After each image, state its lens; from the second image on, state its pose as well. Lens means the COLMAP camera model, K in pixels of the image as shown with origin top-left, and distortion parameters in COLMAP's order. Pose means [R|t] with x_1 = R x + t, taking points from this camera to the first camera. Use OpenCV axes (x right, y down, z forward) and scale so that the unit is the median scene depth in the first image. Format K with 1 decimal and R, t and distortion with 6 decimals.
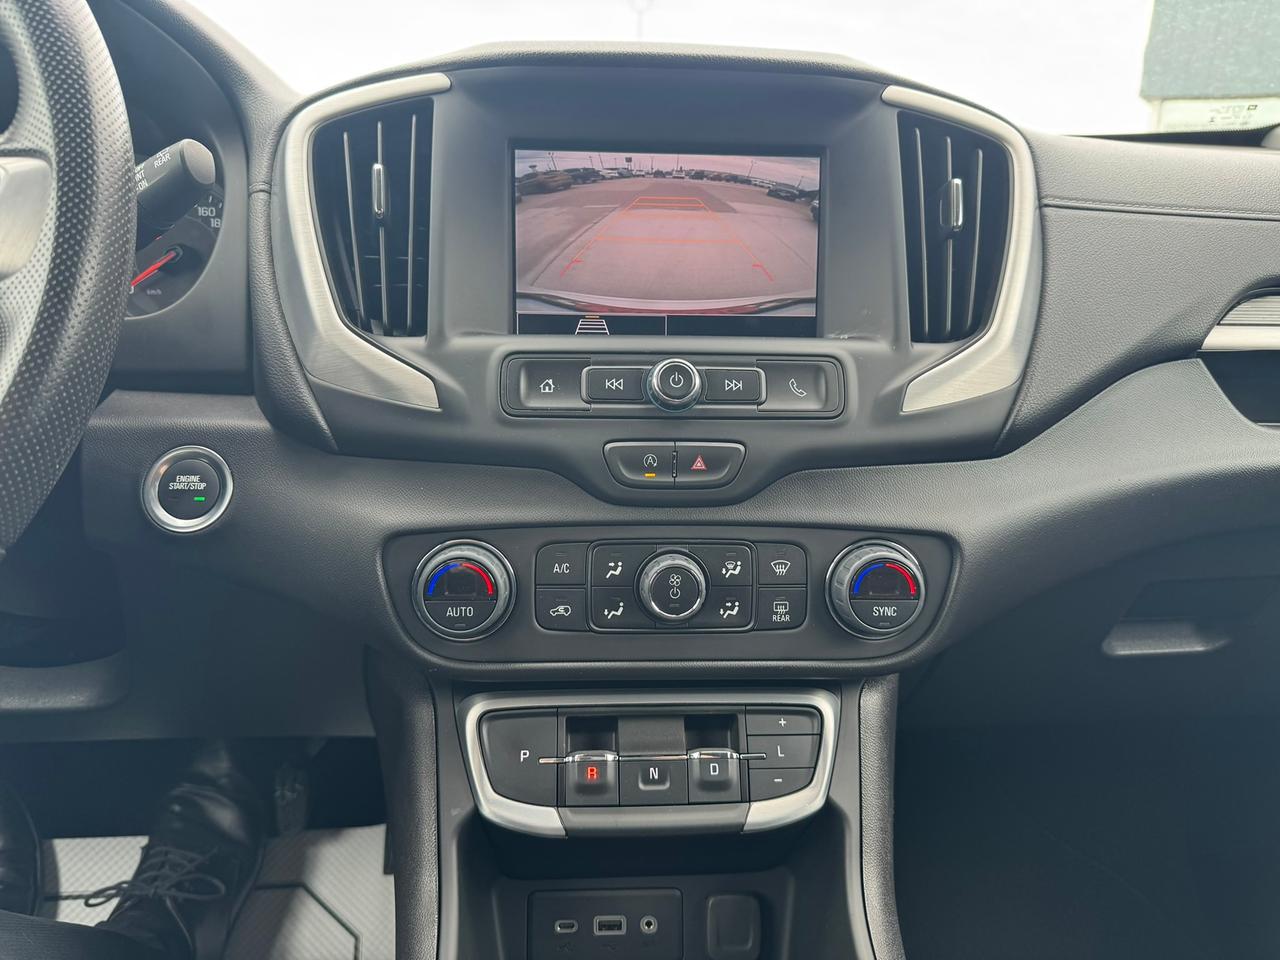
lens RADIAL K [[934.1, 0, 640.2], [0, 934.1, 475.8], [0, 0, 1]] dist [0.031345, -0.021088]
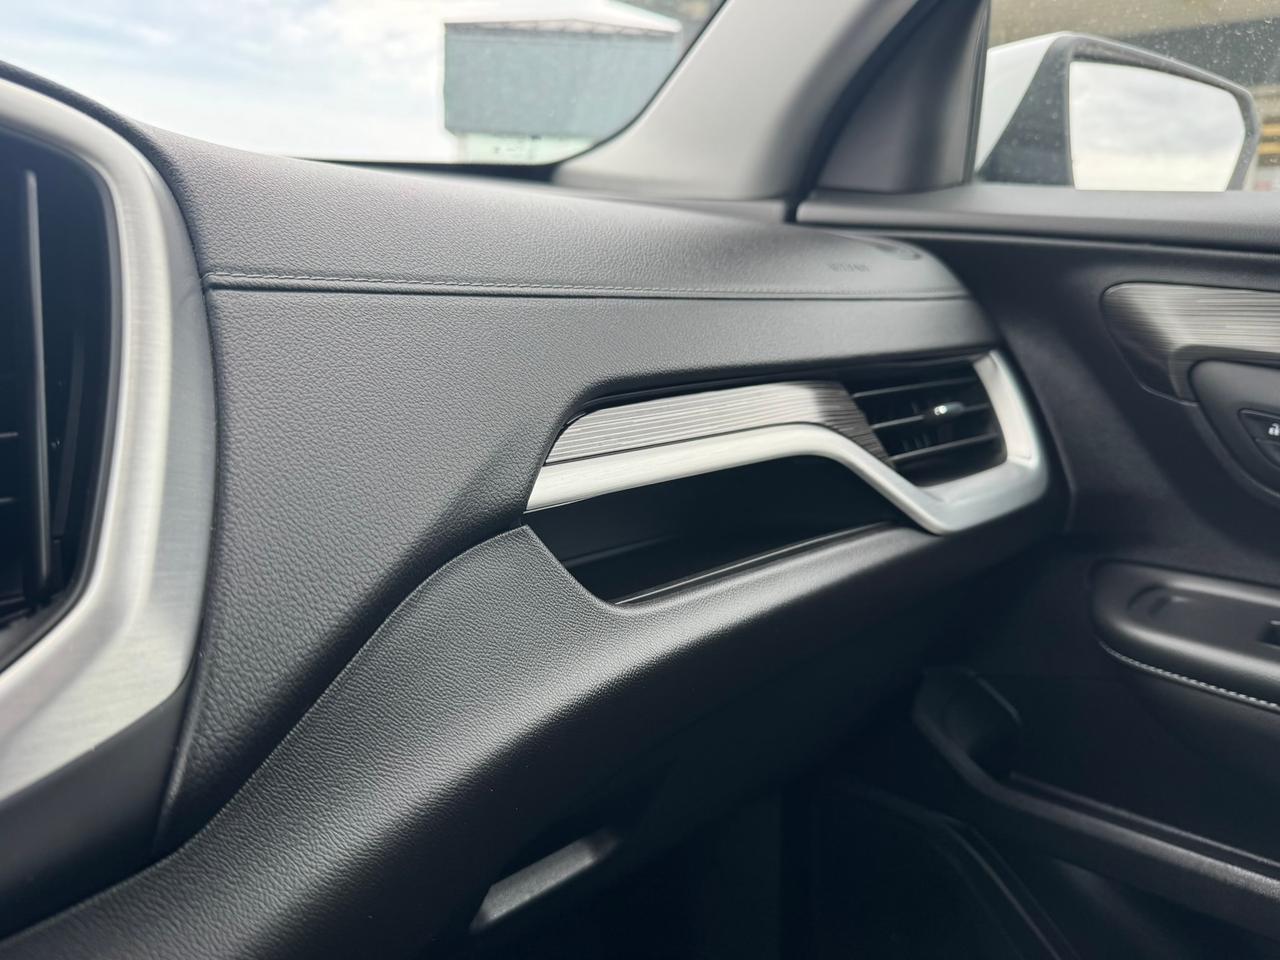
lens RADIAL K [[934.1, 0, 645.3], [0, 934.1, 467.9], [0, 0, 1]] dist [0.031345, -0.021088]
pose [[0.801216, -0.143653, 0.580875, 0.304194], [0.162514, 0.986507, 0.019807, -0.160038], [-0.575883, 0.078530, 0.813751, 0.452614]]
